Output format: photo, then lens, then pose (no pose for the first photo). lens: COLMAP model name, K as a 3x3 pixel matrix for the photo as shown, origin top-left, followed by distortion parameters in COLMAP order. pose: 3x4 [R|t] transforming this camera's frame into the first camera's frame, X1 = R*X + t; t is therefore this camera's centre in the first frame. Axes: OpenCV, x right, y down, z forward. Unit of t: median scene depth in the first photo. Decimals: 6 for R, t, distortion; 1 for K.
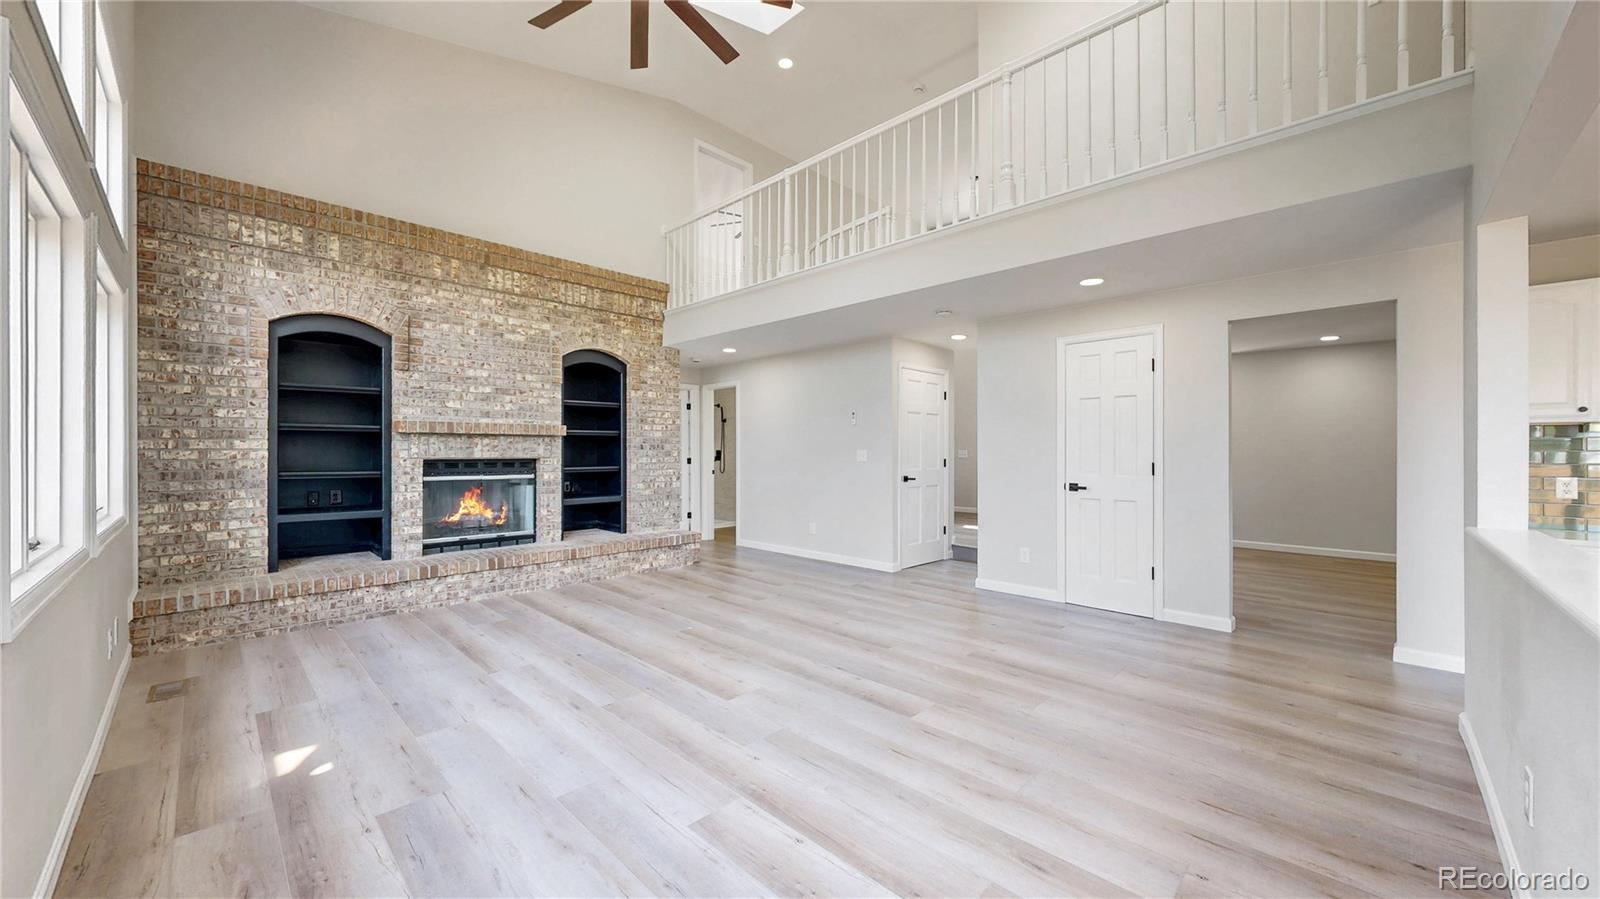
lens RADIAL K [[587.7, 0, 798.9], [0, 587.7, 452.6], [0, 0, 1]] dist [-0.000111, 0.000122]
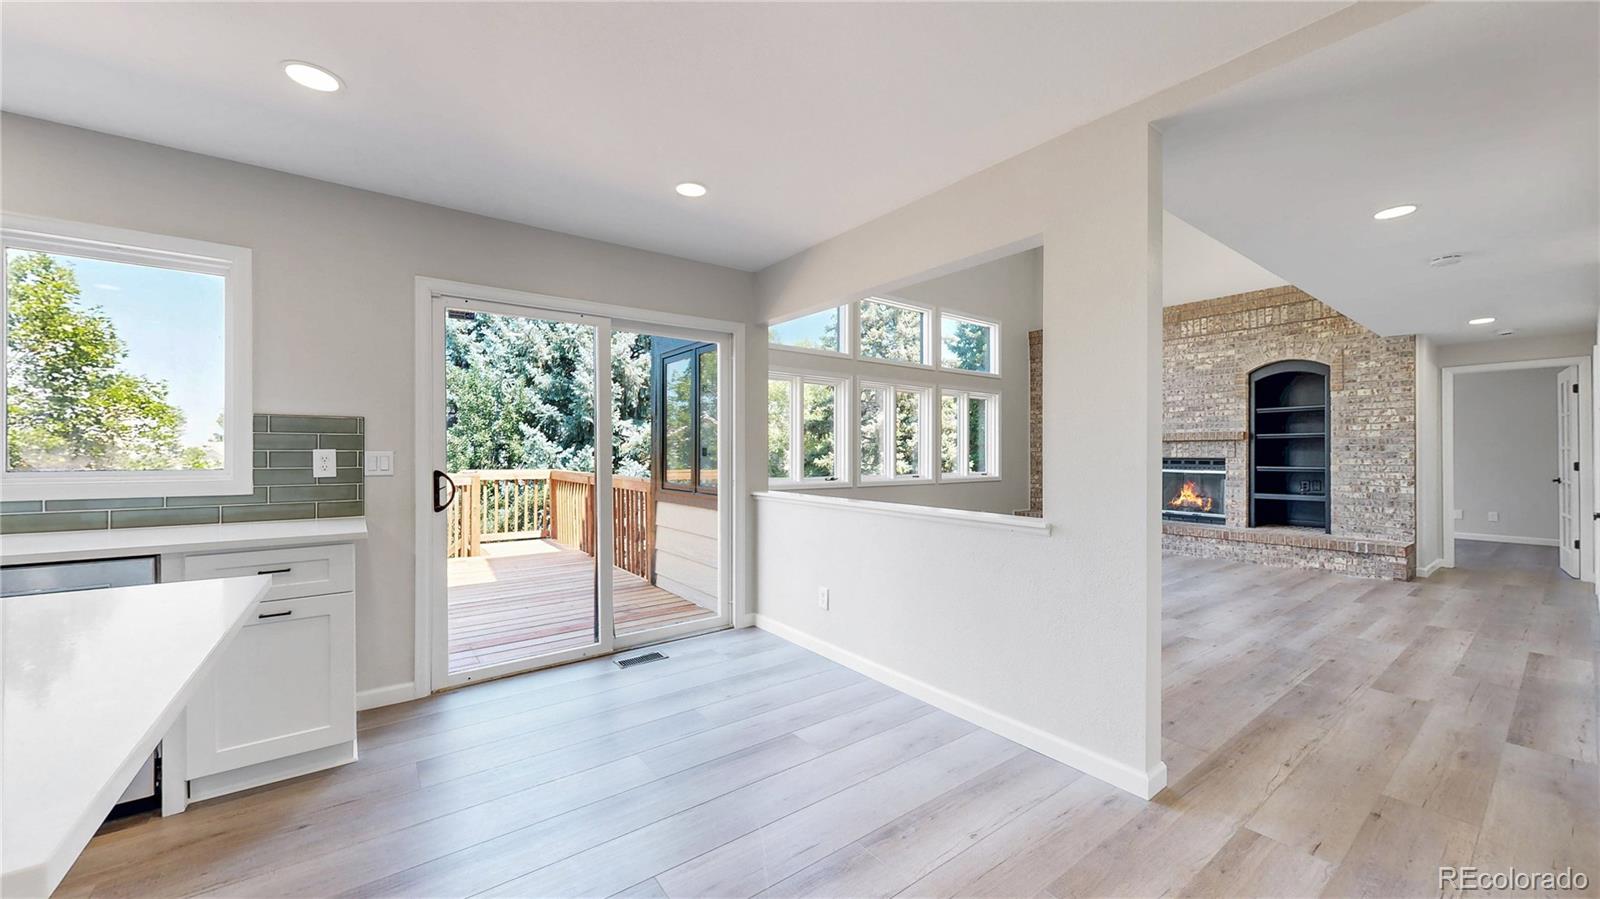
lens RADIAL K [[587.7, 0, 799.0], [0, 587.7, 452.6], [0, 0, 1]] dist [-0.000111, 0.000122]
pose [[-0.149628, -0.001844, -0.988741, 0.983024], [-0.003490, 0.999993, -0.001337, 0.002728], [0.988736, 0.003250, -0.149633, 0.295834]]
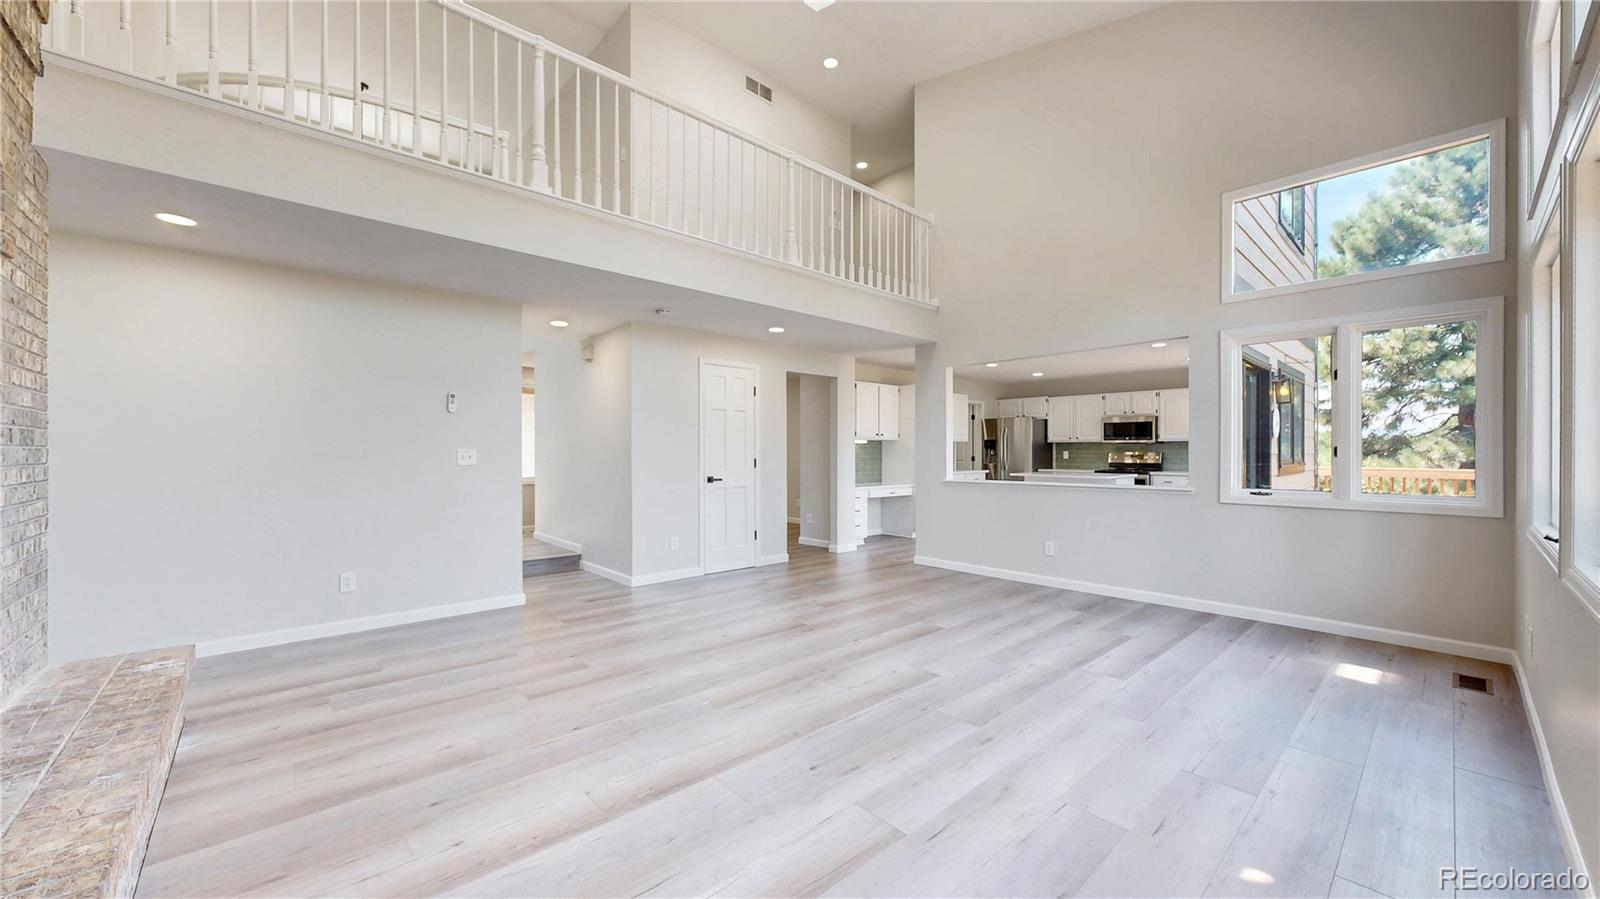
lens RADIAL K [[587.7, 0, 799.9], [0, 587.7, 452.6], [0, 0, 1]] dist [-0.000111, 0.000122]
pose [[0.059228, -0.001232, 0.998244, -0.717979], [0.001261, 0.999999, 0.001159, -0.000153], [-0.998244, 0.001190, 0.059229, 0.691948]]
